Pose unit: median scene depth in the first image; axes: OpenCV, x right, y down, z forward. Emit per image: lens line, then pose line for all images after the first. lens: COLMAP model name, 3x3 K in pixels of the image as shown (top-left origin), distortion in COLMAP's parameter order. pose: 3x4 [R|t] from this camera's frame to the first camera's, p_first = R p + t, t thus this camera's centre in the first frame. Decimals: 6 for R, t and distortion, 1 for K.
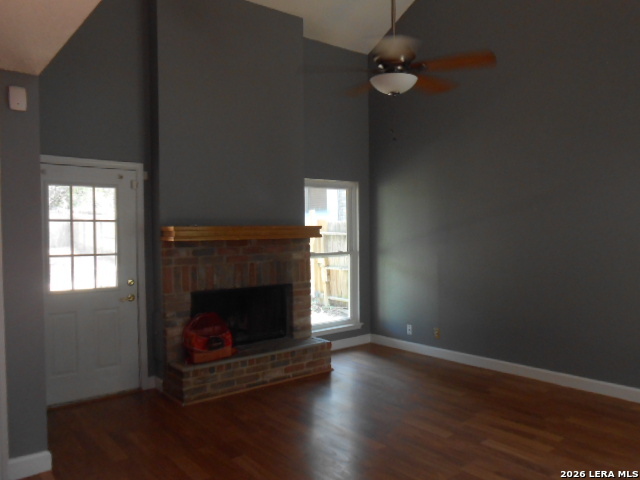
lens RADIAL K [[502.4, 0, 320.5], [0, 502.4, 246.1], [0, 0, 1]] dist [-0.038504, 0.050122]
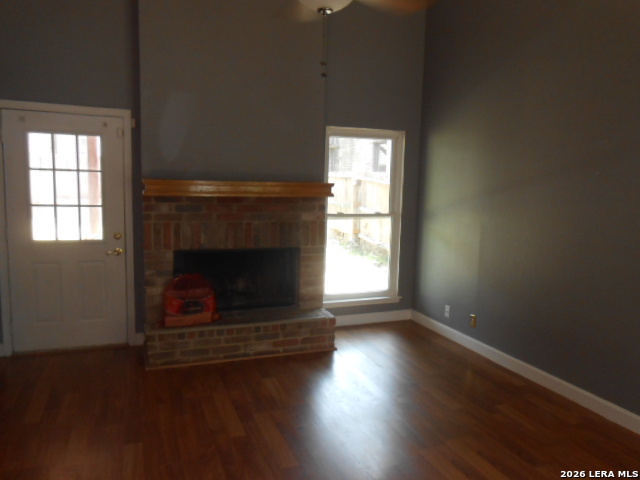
lens RADIAL K [[502.4, 0, 320.5], [0, 502.4, 246.1], [0, 0, 1]] dist [-0.038504, 0.050122]
pose [[0.952865, 0.076684, -0.293544, 0.267092], [-0.045467, 0.992697, 0.111738, -0.031996], [0.299968, -0.093125, 0.949393, 0.192513]]
